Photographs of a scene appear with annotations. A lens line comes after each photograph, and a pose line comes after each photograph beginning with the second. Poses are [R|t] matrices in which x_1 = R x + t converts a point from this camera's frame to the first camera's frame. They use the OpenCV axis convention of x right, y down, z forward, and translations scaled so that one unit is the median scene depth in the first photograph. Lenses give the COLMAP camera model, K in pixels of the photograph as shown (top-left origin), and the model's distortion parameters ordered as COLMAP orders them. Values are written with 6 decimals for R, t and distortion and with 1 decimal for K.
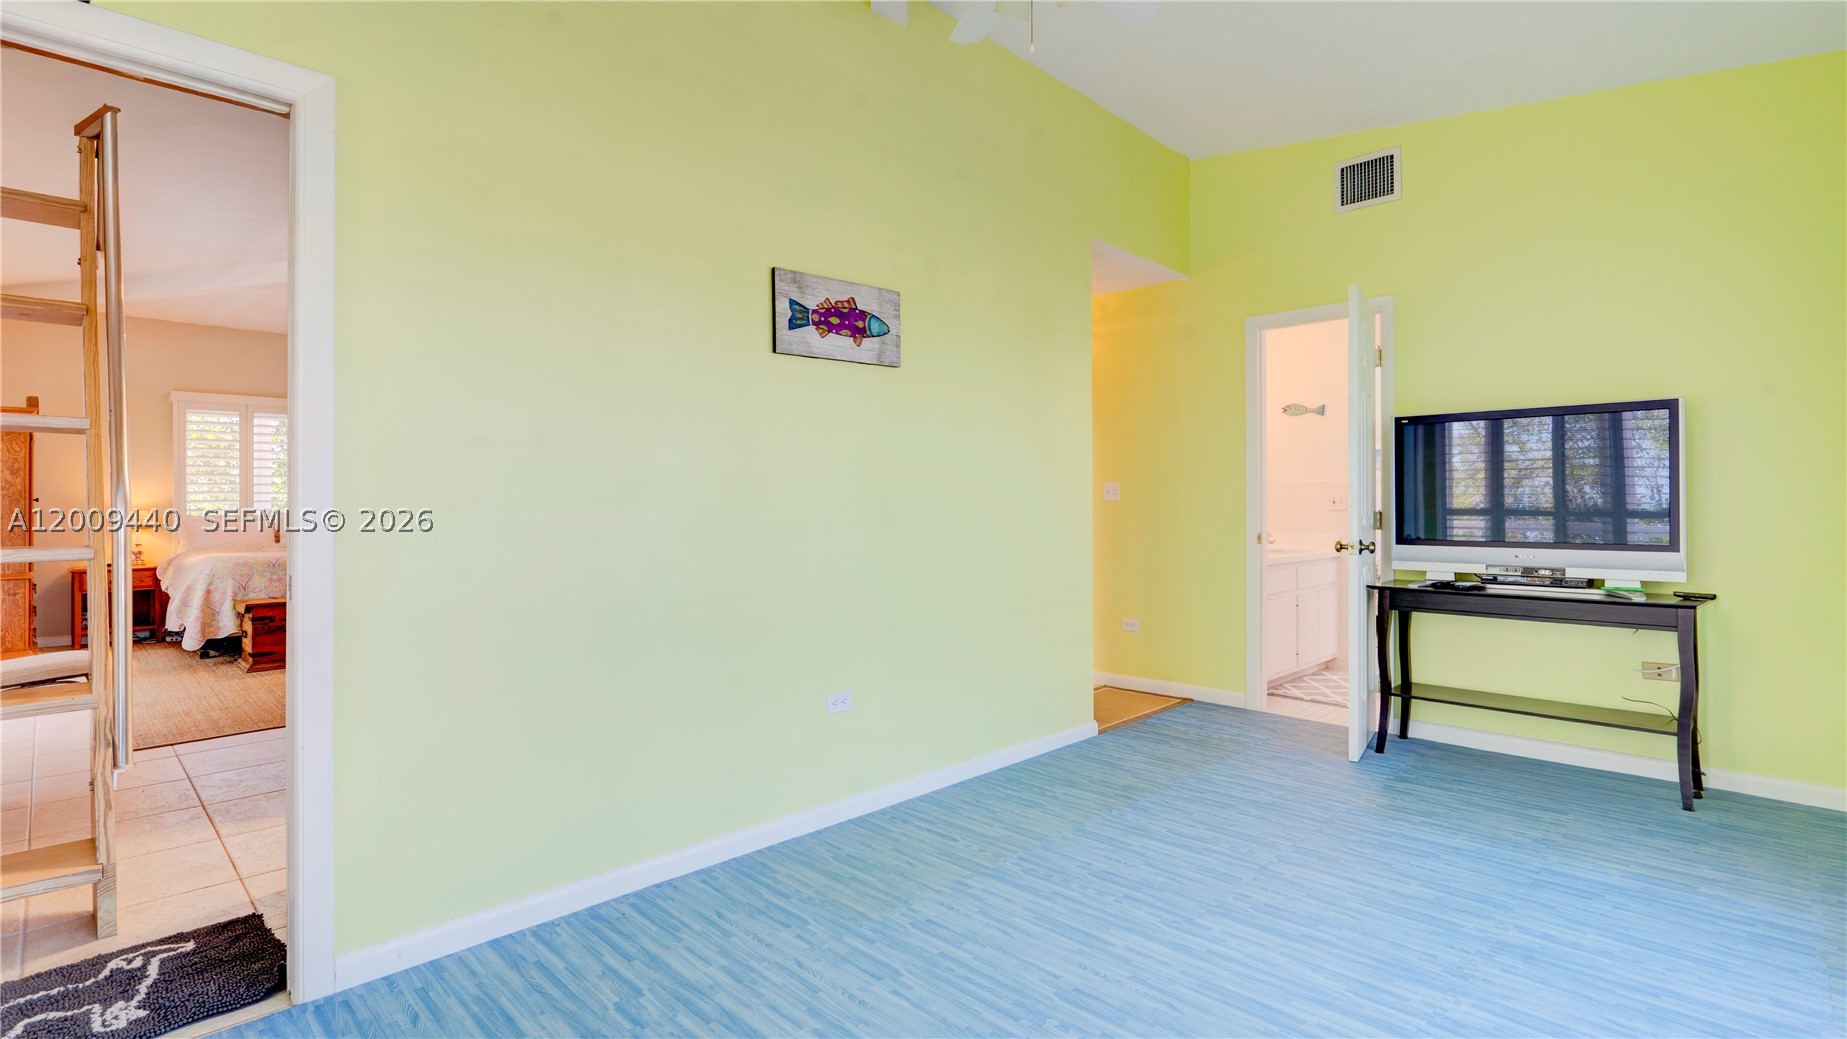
lens RADIAL K [[843.6, 0, 922.3], [0, 843.6, 495.7], [0, 0, 1]] dist [-0.000338, -0.000336]
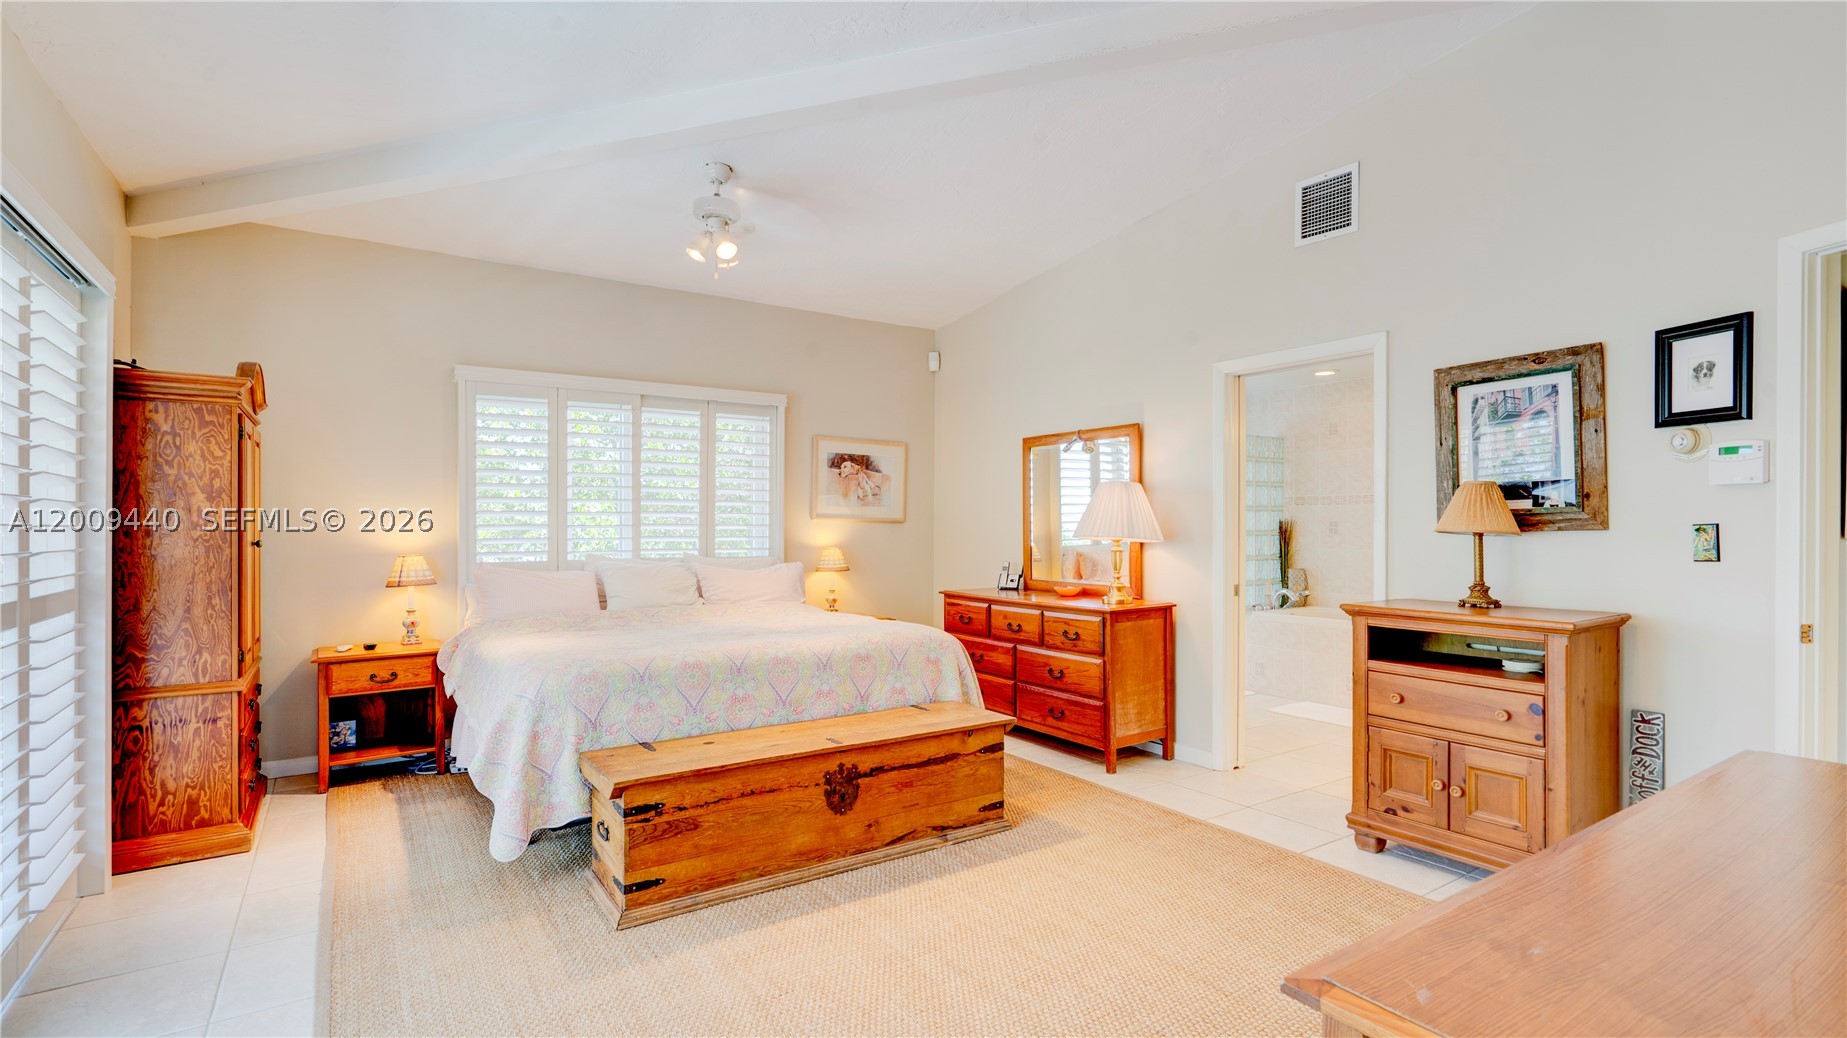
lens RADIAL K [[865.5, 0, 970.4], [0, 865.5, 523.9], [0, 0, 1]] dist [0.000319, 0.000423]
pose [[0.984643, 0.007334, -0.174424, -0.277590], [-0.005078, 0.999898, 0.013374, -0.011055], [0.174504, -0.012283, 0.984580, 0.298622]]
